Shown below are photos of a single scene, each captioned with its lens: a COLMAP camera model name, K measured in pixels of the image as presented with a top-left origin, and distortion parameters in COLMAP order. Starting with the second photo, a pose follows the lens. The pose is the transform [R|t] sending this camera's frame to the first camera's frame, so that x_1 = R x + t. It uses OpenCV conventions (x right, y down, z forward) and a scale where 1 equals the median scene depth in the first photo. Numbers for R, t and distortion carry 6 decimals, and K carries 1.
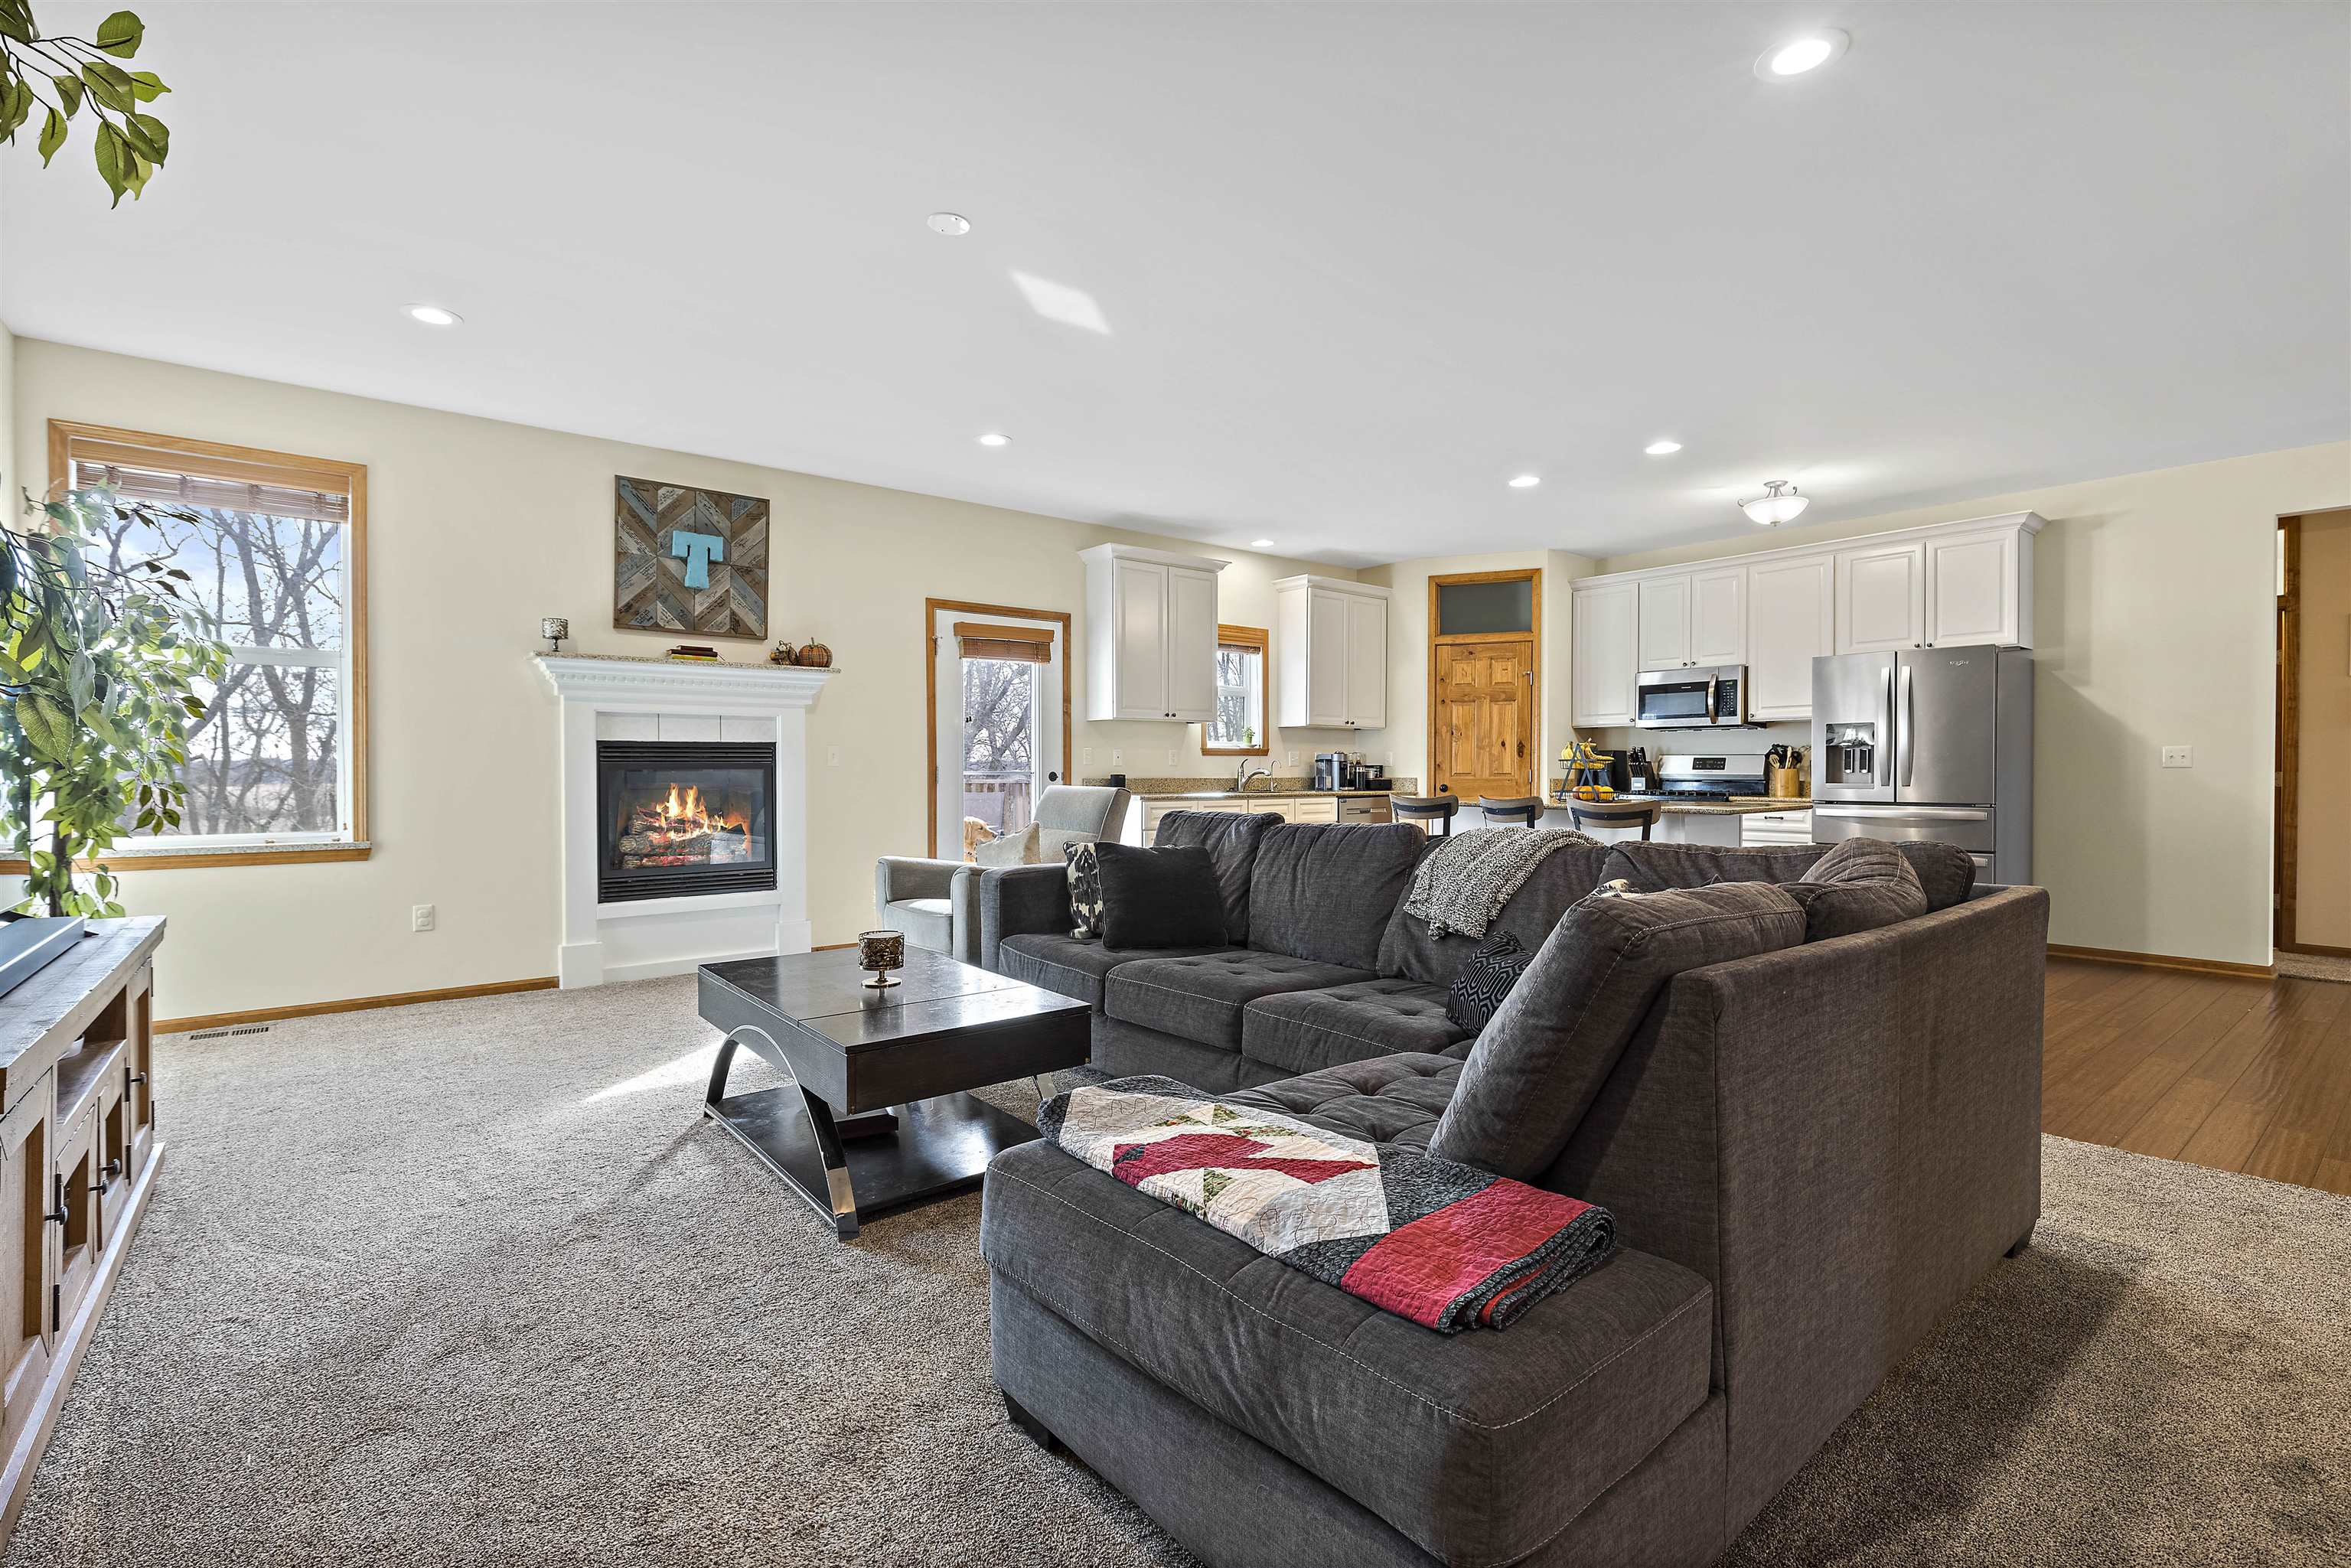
lens RADIAL K [[1071.8, 0, 1161.8], [0, 1071.8, 785.2], [0, 0, 1]] dist [0.000130, 0.000221]
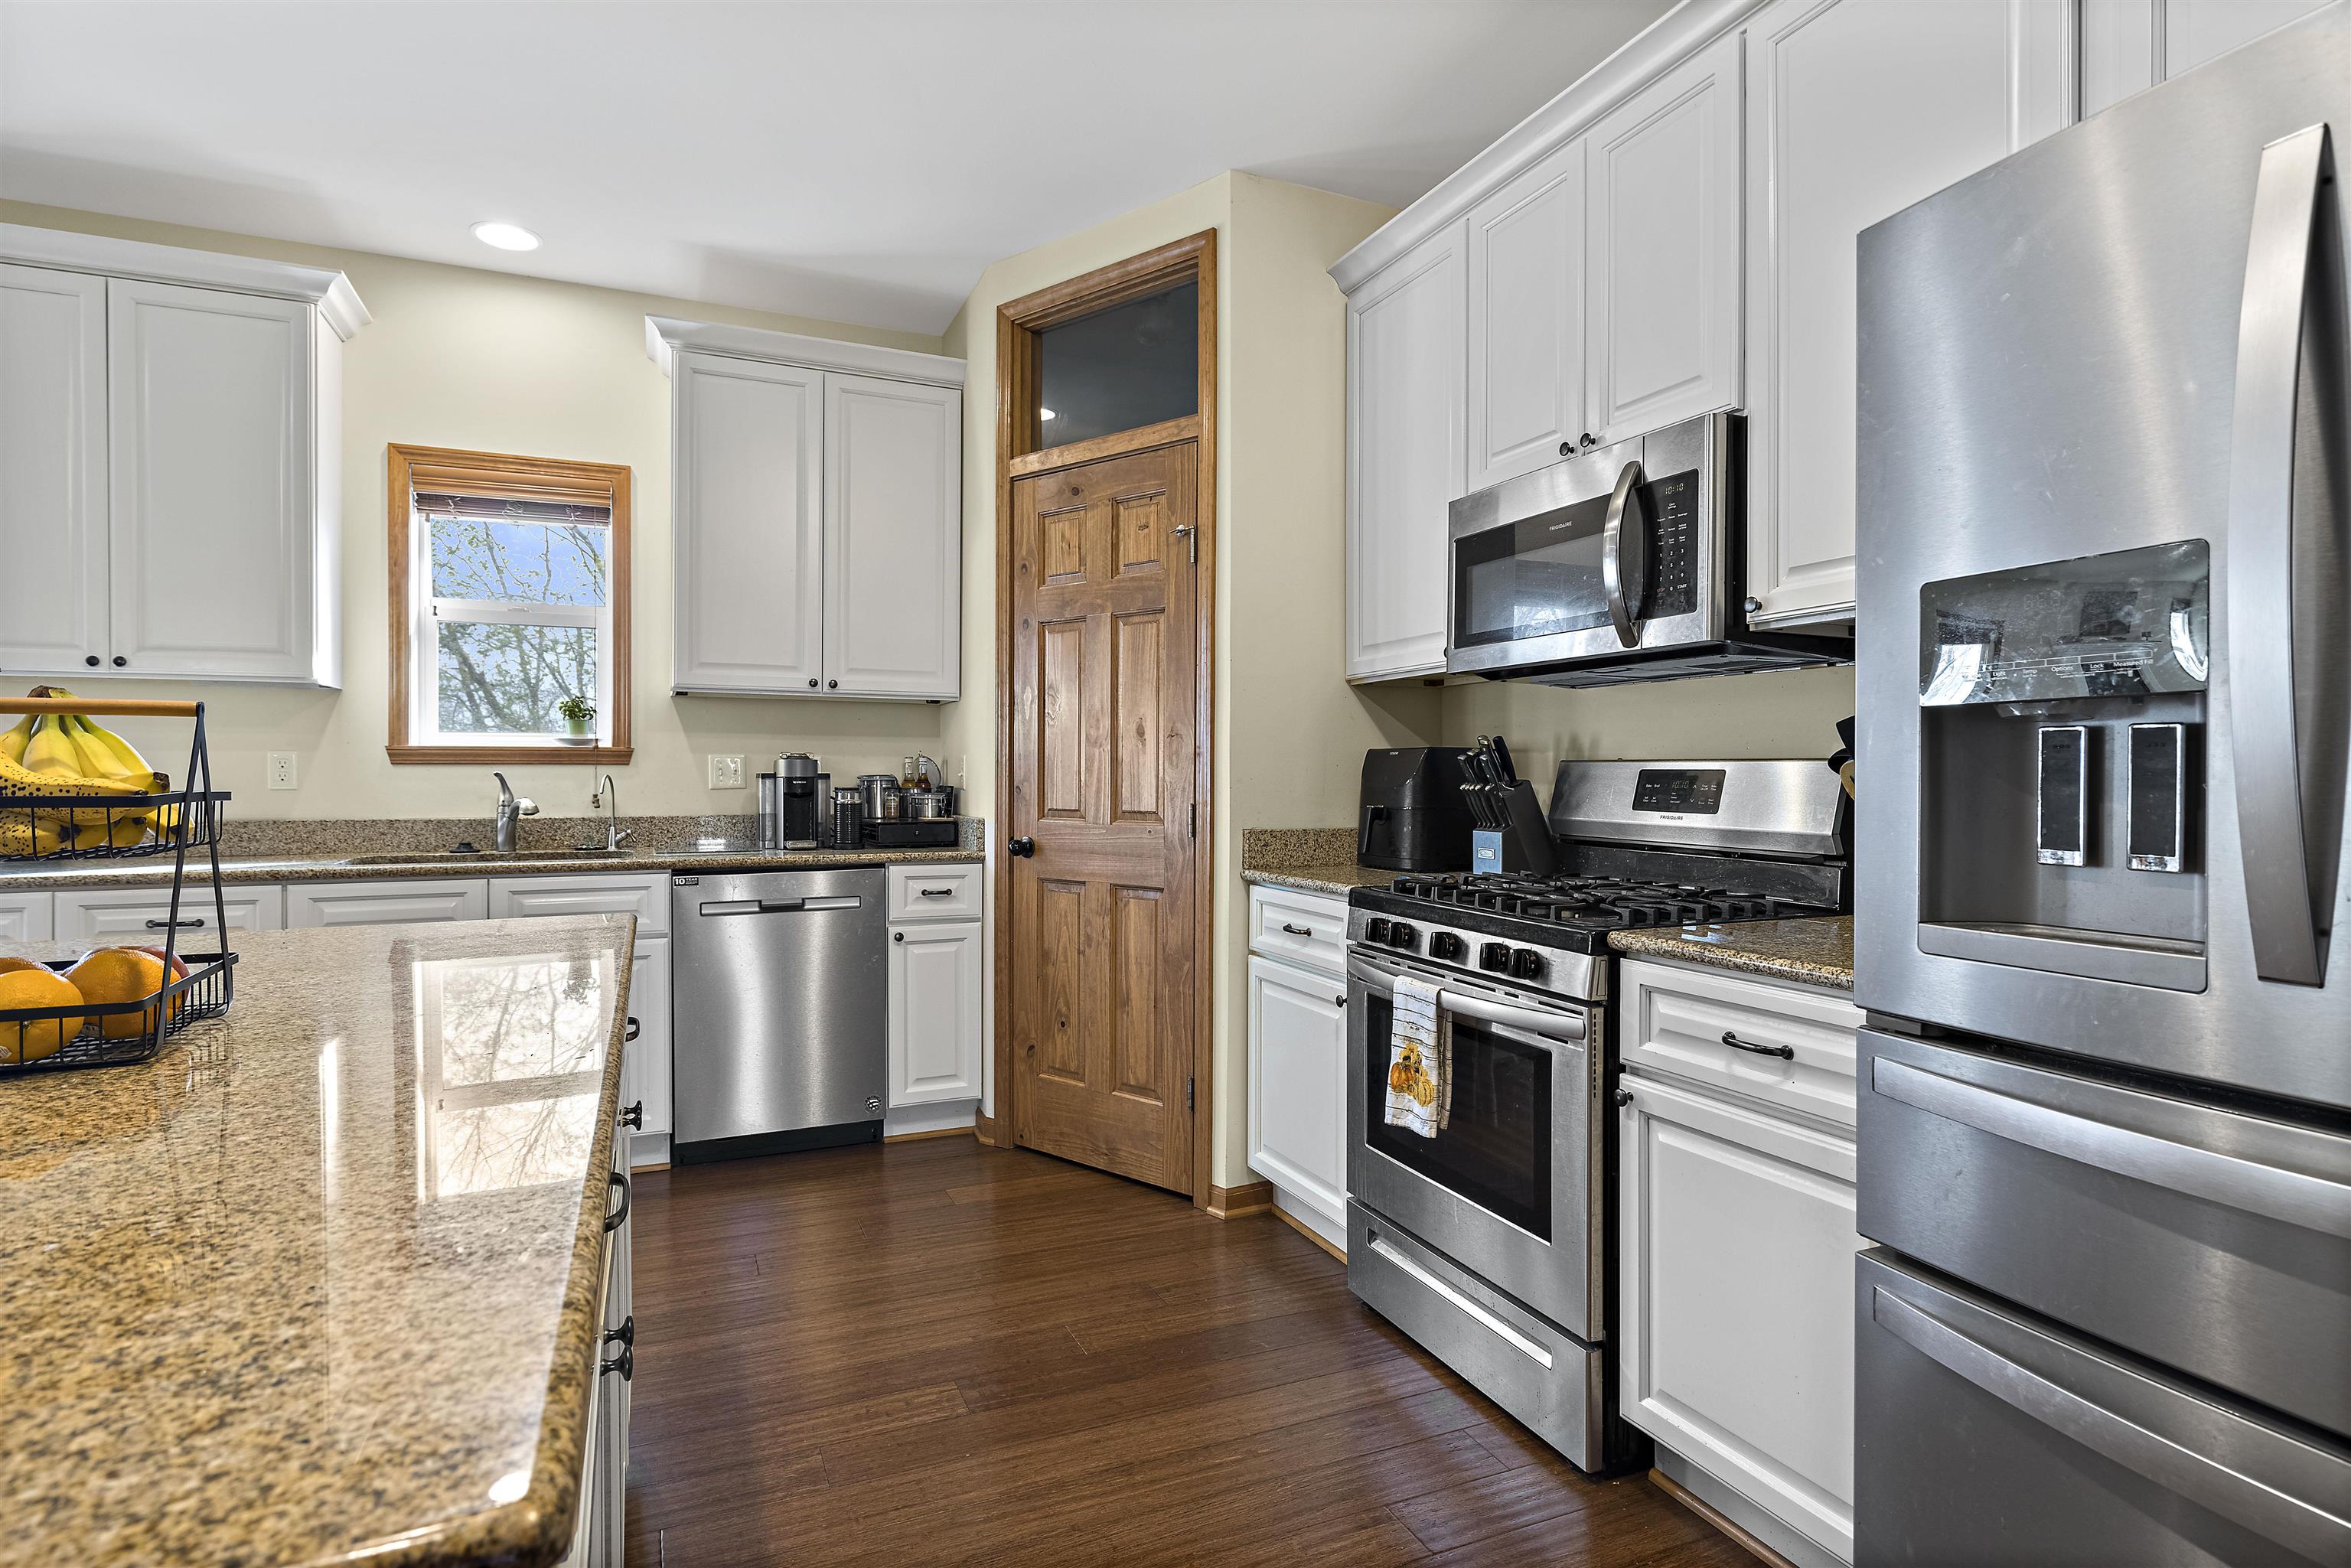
lens RADIAL K [[1182.6, 0, 1167.4], [0, 1182.6, 792.0], [0, 0, 1]] dist [-0.010910, 0.000866]
pose [[0.965177, 0.003897, -0.261569, 0.570923], [-0.003775, 0.999992, 0.000969, -0.024238], [0.261571, 0.000052, 0.965184, 0.811126]]
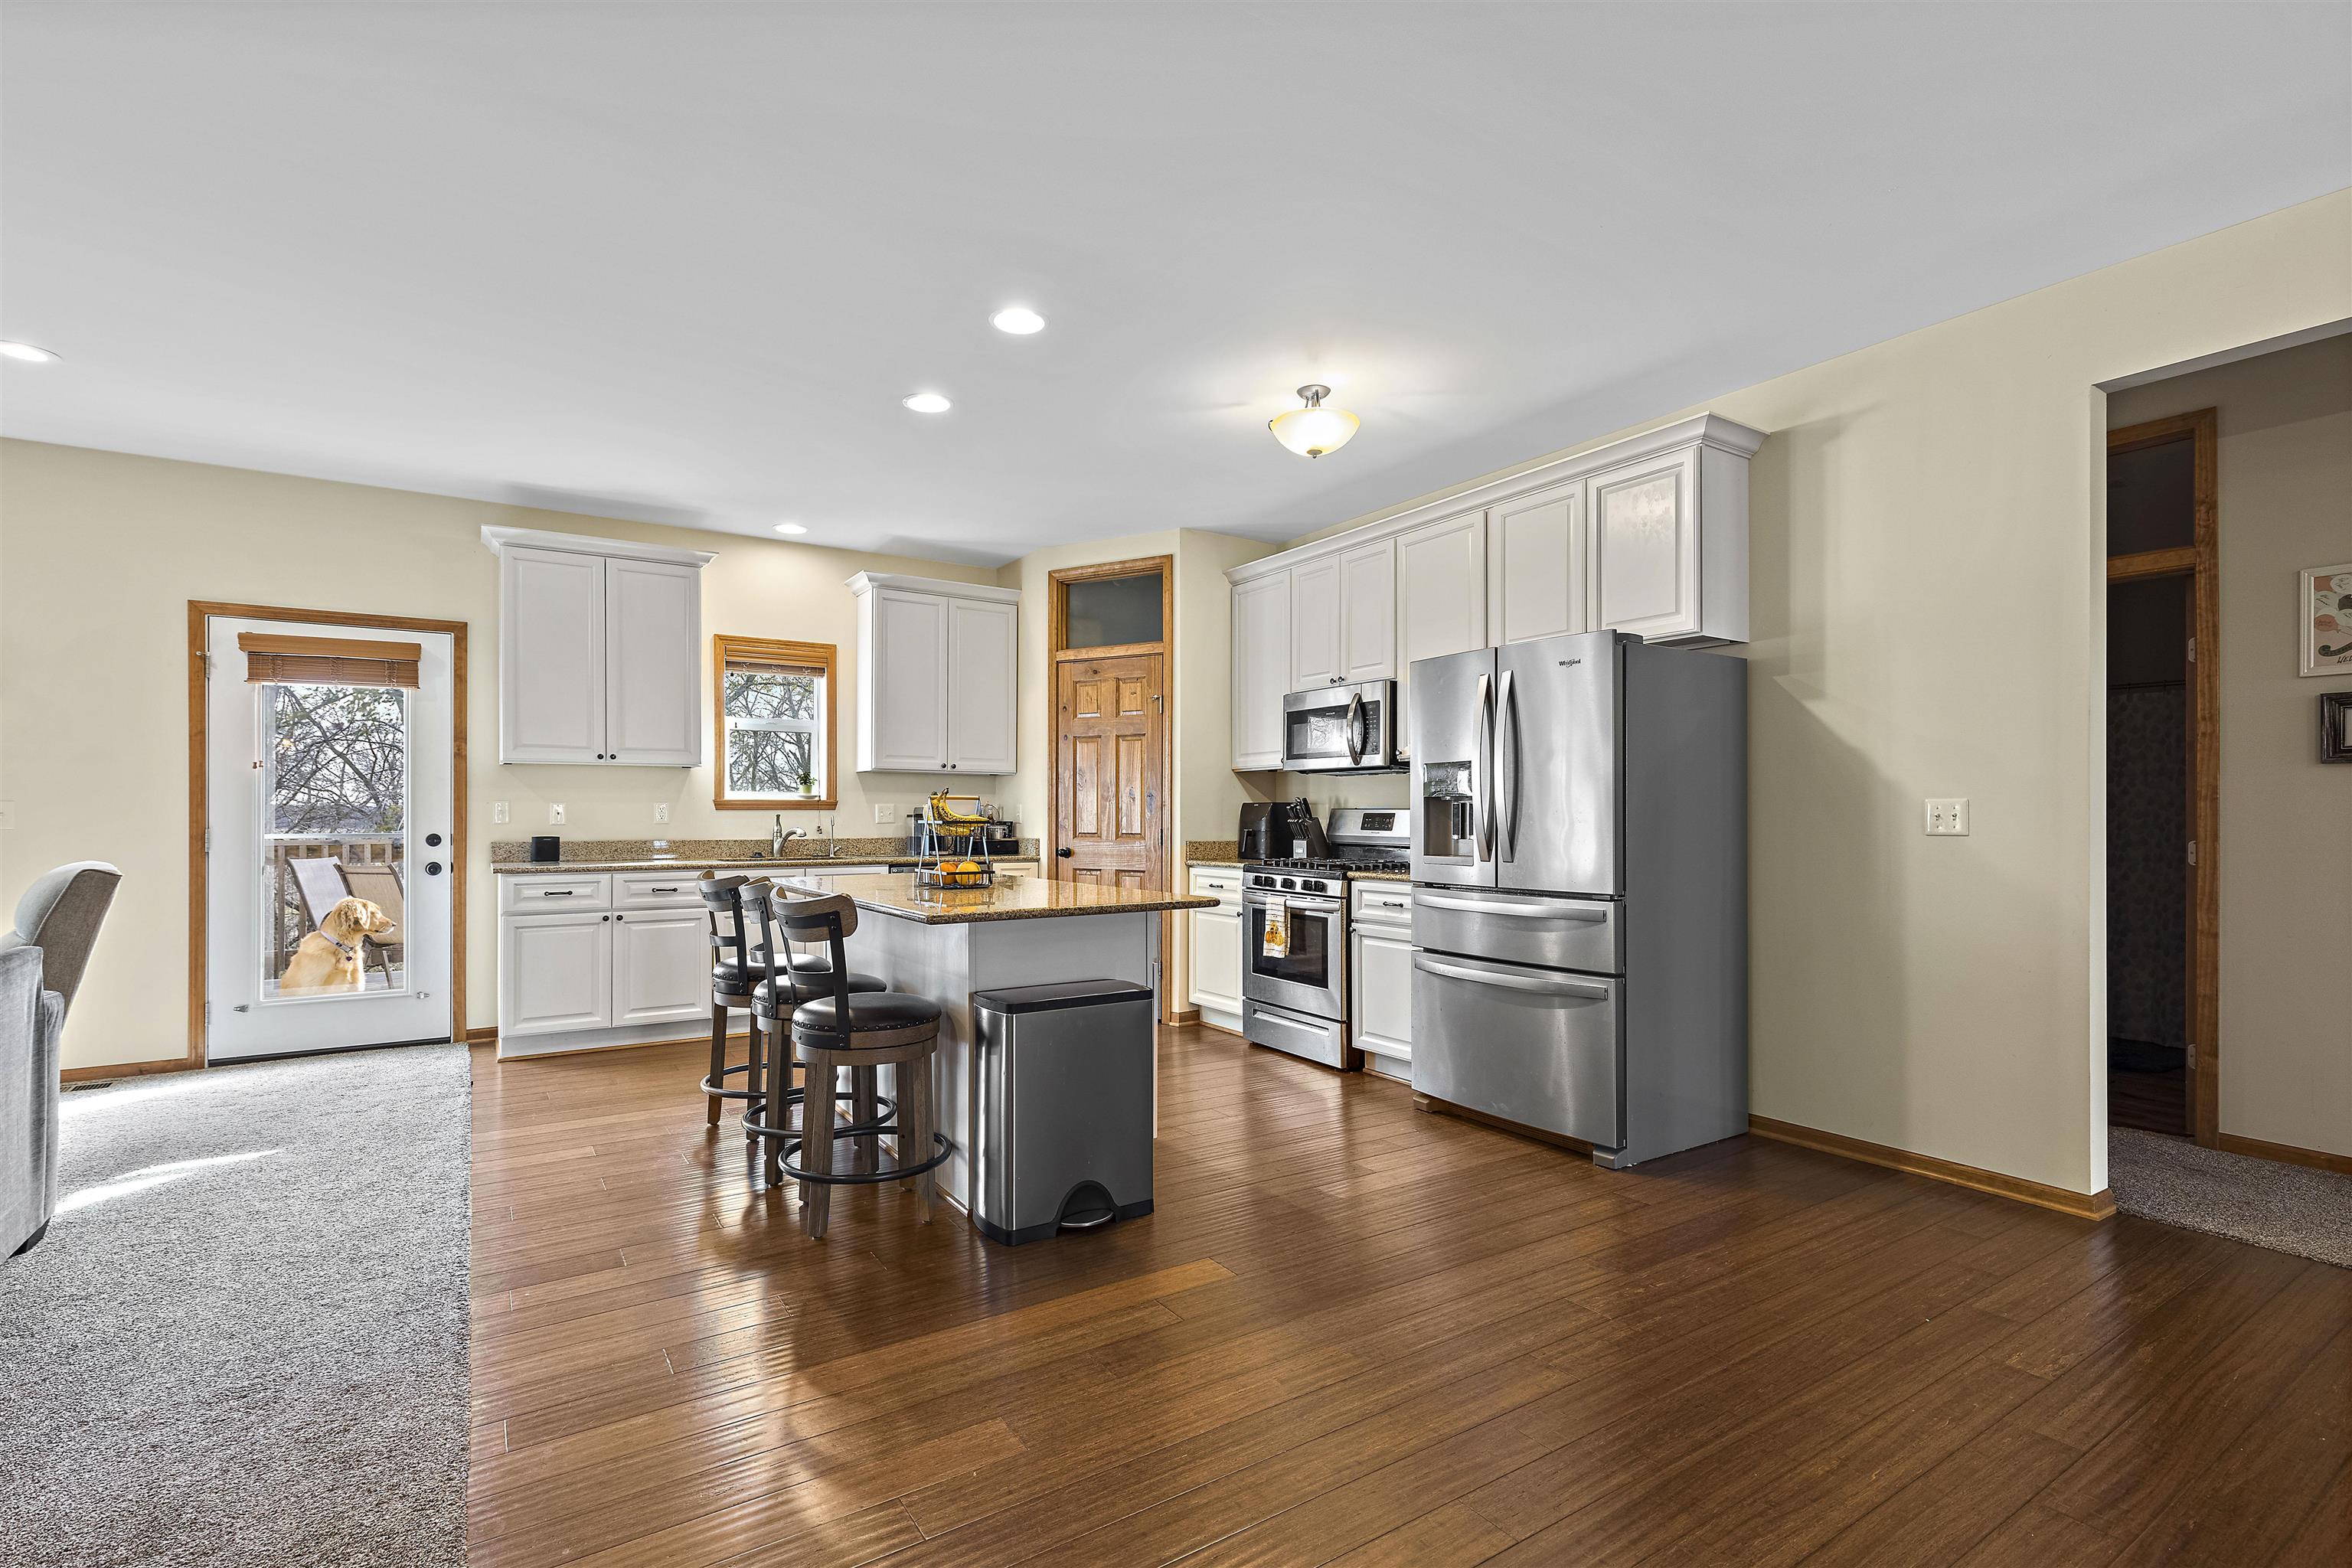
lens RADIAL K [[1072.3, 0, 1159.8], [0, 1072.3, 816.6], [0, 0, 1]] dist [0.000130, 0.000221]
pose [[0.994385, -0.000169, -0.105820, 0.548686], [-0.001070, 0.999932, -0.011648, -0.018853], [0.105814, 0.011696, 0.994317, 0.354024]]
